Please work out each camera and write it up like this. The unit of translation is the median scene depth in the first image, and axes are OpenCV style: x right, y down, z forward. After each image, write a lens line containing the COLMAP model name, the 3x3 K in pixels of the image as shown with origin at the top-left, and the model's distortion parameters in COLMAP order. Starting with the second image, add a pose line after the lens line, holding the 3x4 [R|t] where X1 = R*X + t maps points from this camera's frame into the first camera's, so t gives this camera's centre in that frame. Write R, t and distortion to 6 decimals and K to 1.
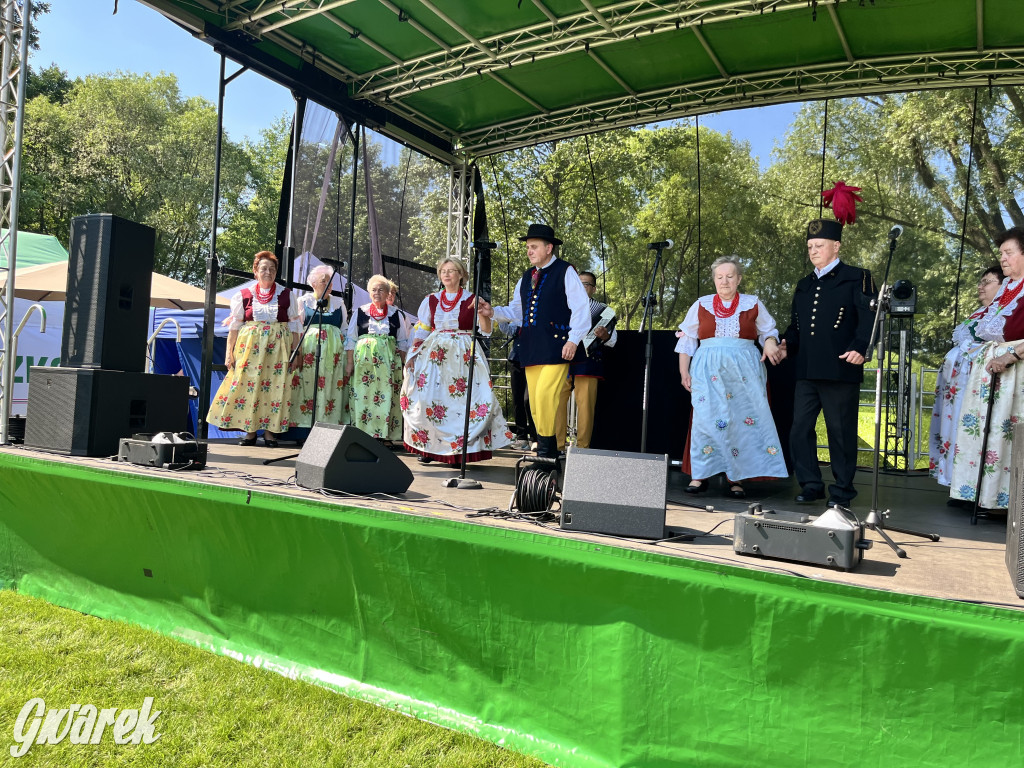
lens RADIAL K [[774.4, 0, 521.1], [0, 774.4, 382.6], [0, 0, 1]] dist [0.051880, -0.067897]
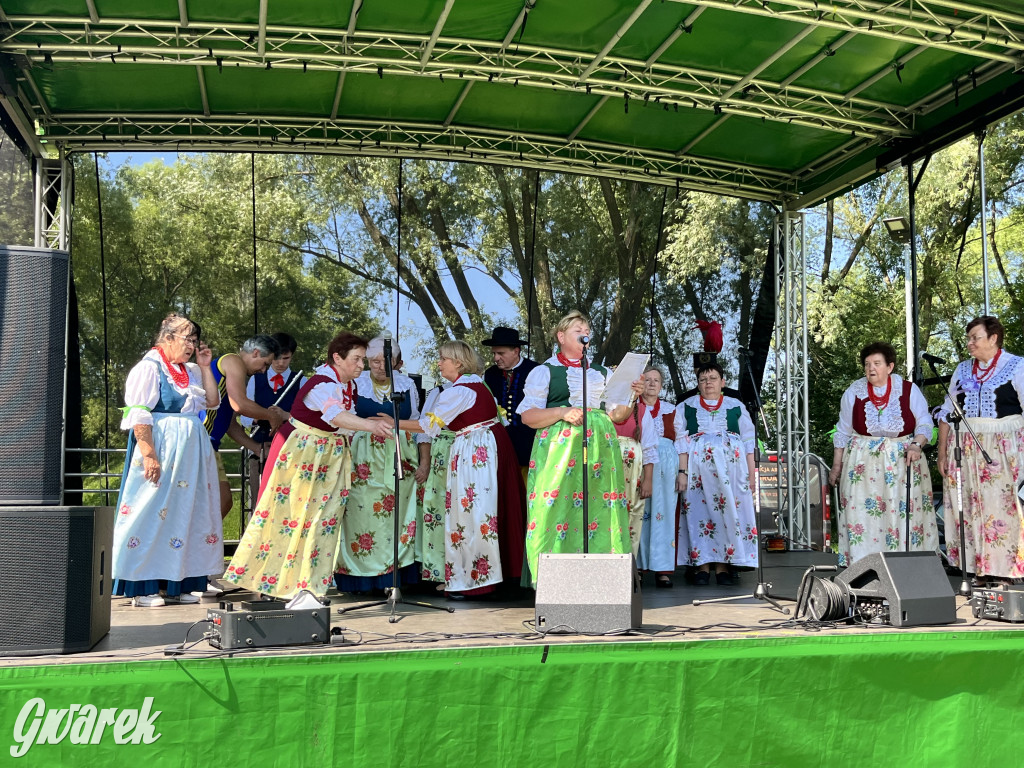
lens RADIAL K [[1046.5, 0, 512.4], [0, 1046.5, 400.2], [0, 0, 1]] dist [0.013253, -0.000589]
pose [[0.728398, 0.005676, 0.685131, -0.533945], [0.028682, 0.998836, -0.038769, -0.035118], [-0.684554, 0.047890, 0.727387, 0.109262]]
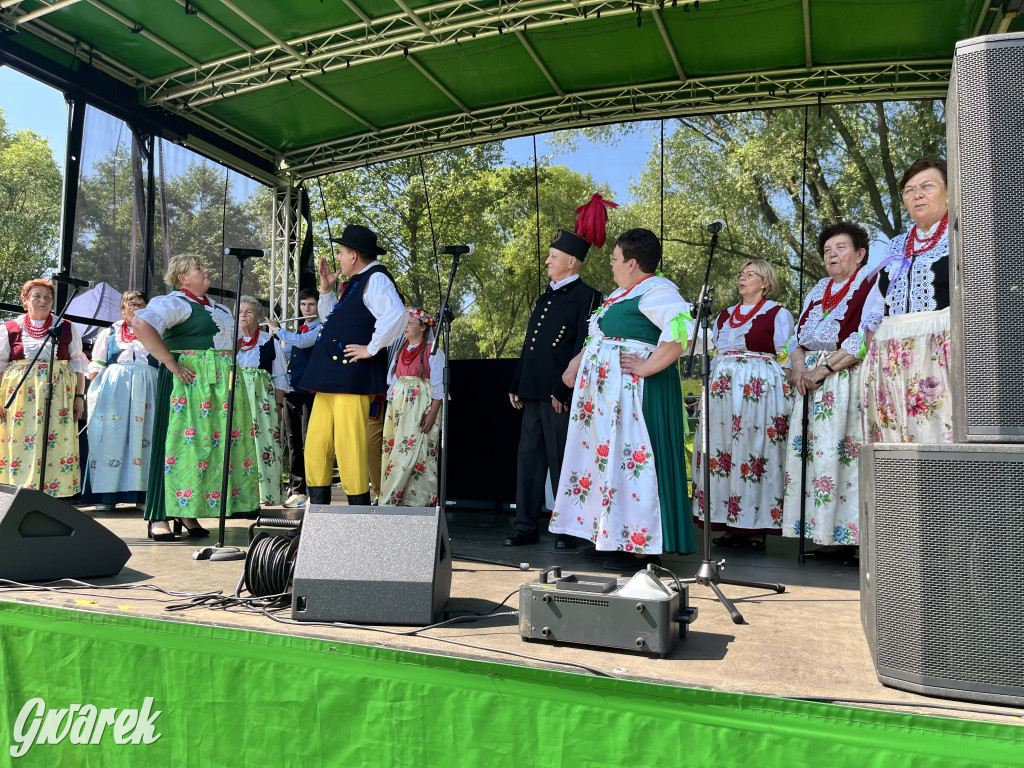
lens RADIAL K [[774.5, 0, 517.8], [0, 774.5, 382.1], [0, 0, 1]] dist [0.046951, -0.054405]
pose [[0.987981, -0.029267, 0.151781, 0.060319], [0.037233, 0.998060, -0.049907, 0.004869], [-0.150025, 0.054958, 0.987153, 0.095083]]
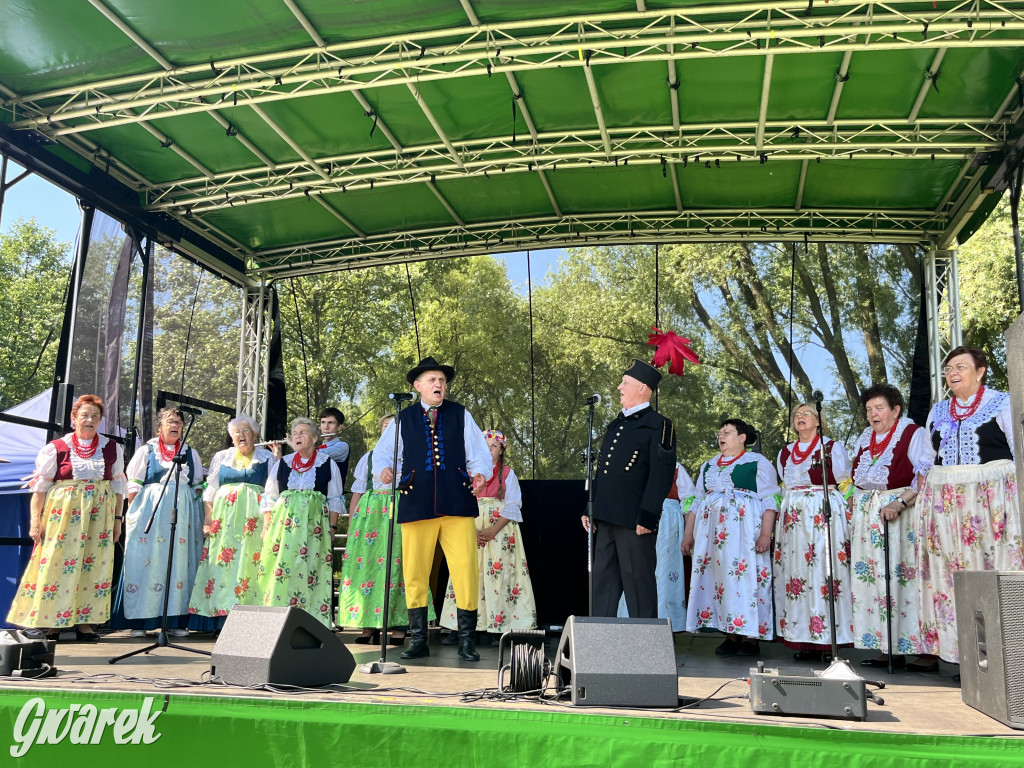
lens RADIAL K [[929.5, 0, 512.0], [0, 929.5, 384.0], [0, 0, 1]] dist [0.049288, -0.060371]
pose [[0.956053, 0.012274, 0.292938, -0.141403], [0.033948, 0.987769, -0.152183, -0.011218], [-0.291223, 0.155439, 0.943943, -0.046834]]
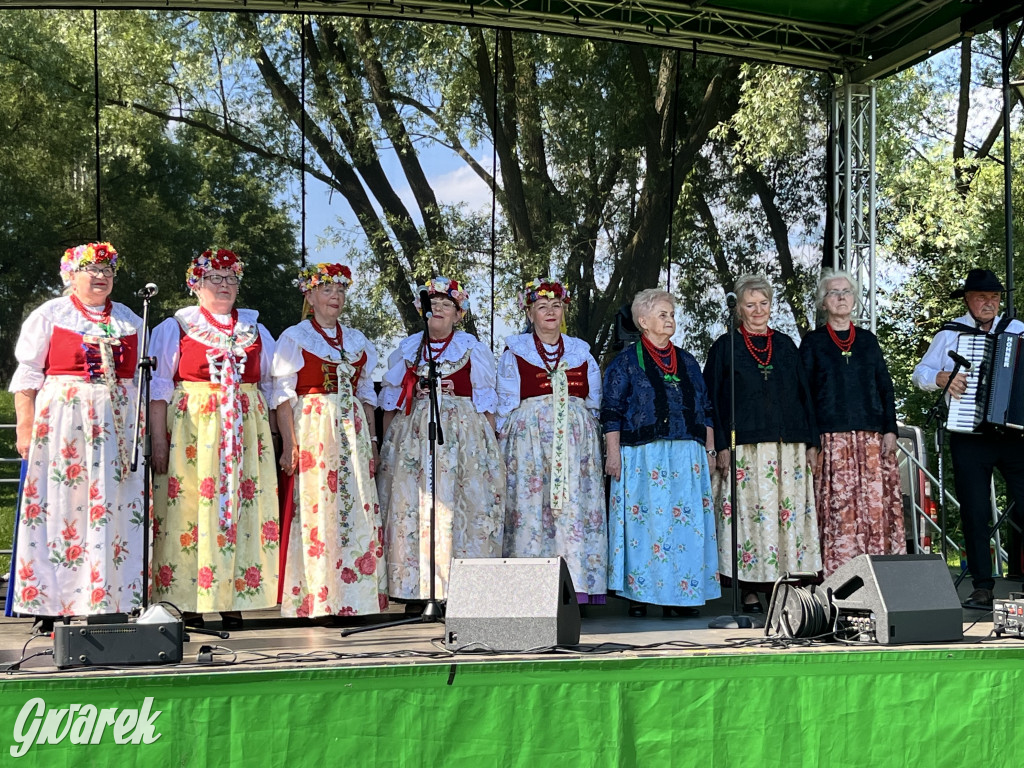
lens RADIAL K [[1630.9, 0, 512.0], [0, 1630.9, 384.0], [0, 0, 1]] dist [0.060492, -0.068775]
pose [[0.723110, -0.018435, 0.690486, -0.622653], [0.032986, 0.999425, -0.007862, -0.045806], [-0.689944, 0.028461, 0.723303, -0.039166]]
